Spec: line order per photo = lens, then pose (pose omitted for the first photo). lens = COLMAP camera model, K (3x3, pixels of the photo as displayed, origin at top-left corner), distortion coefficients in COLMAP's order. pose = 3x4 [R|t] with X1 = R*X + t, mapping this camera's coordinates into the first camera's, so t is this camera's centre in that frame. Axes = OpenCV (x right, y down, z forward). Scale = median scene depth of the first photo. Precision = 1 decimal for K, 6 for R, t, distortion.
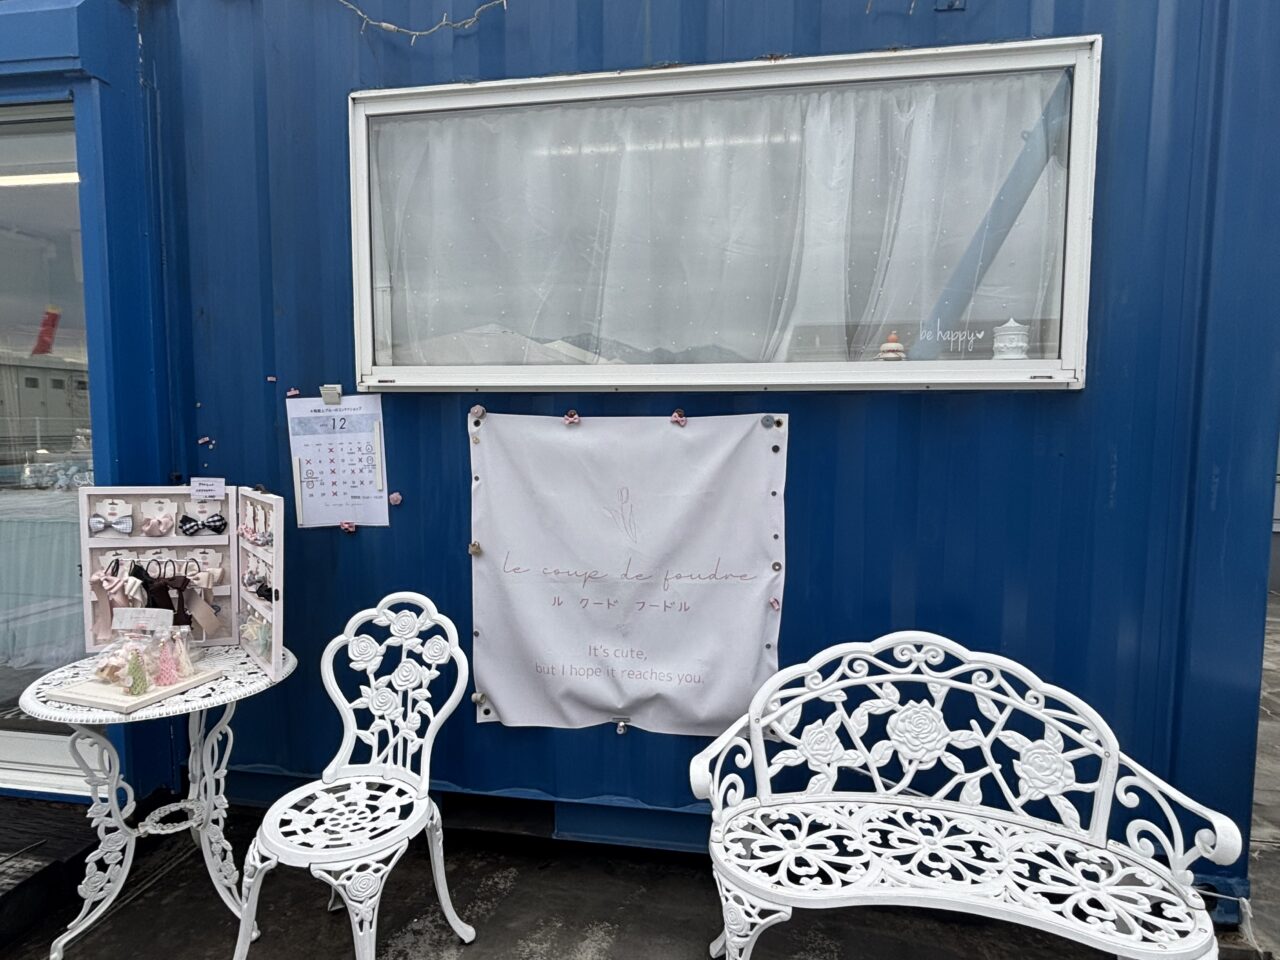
lens RADIAL K [[714.4, 0, 639.6], [0, 714.4, 474.9], [0, 0, 1]] dist [-0.004433, -0.000767]
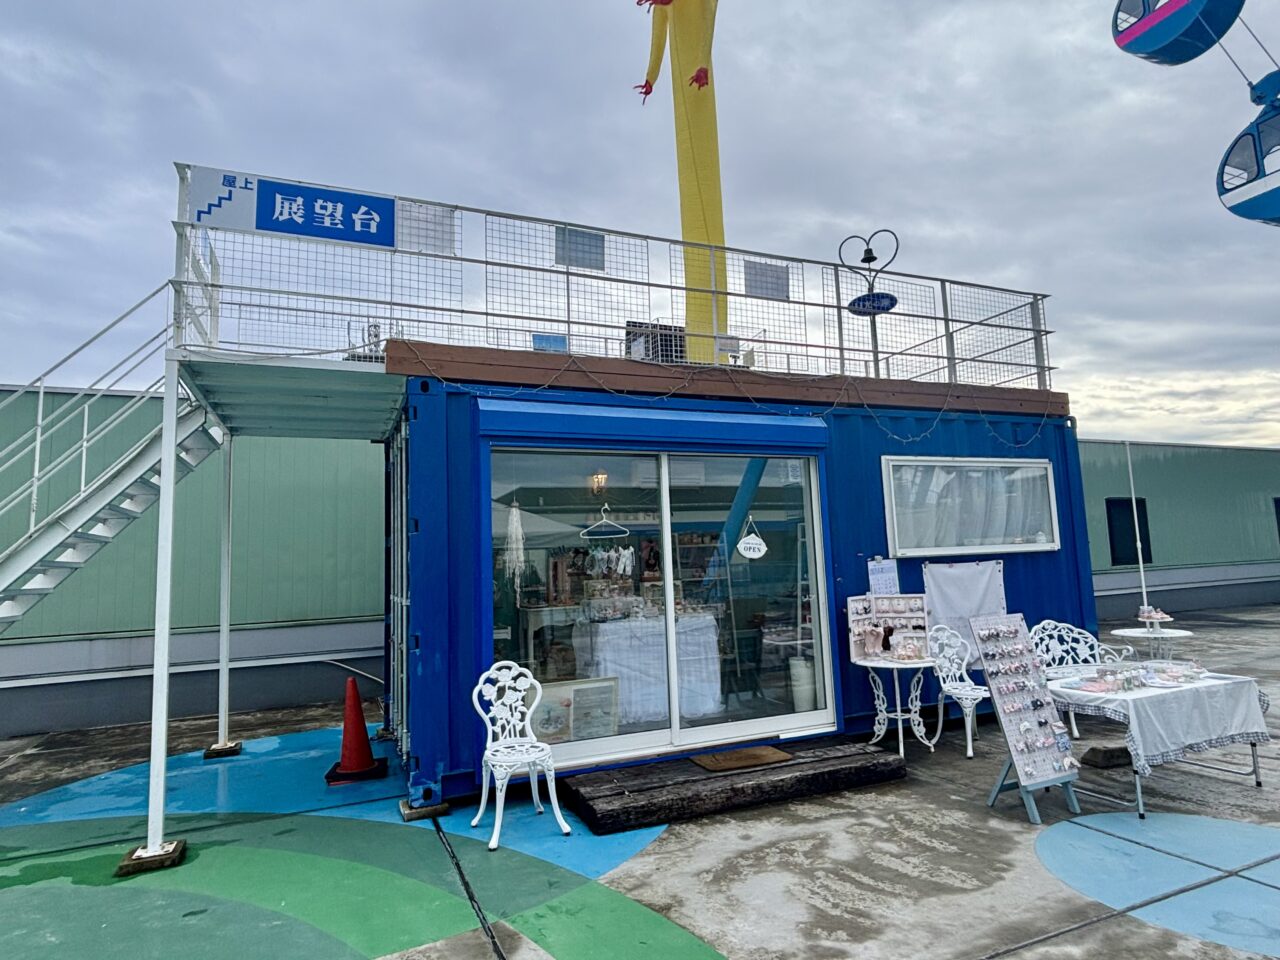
lens RADIAL K [[714.4, 0, 641.0], [0, 714.4, 483.7], [0, 0, 1]] dist [-0.004433, -0.000767]
pose [[0.842393, 0.021403, 0.538439, -3.279496], [0.085307, 0.981314, -0.172471, -0.006646], [-0.532069, 0.191221, 0.824826, -0.992253]]
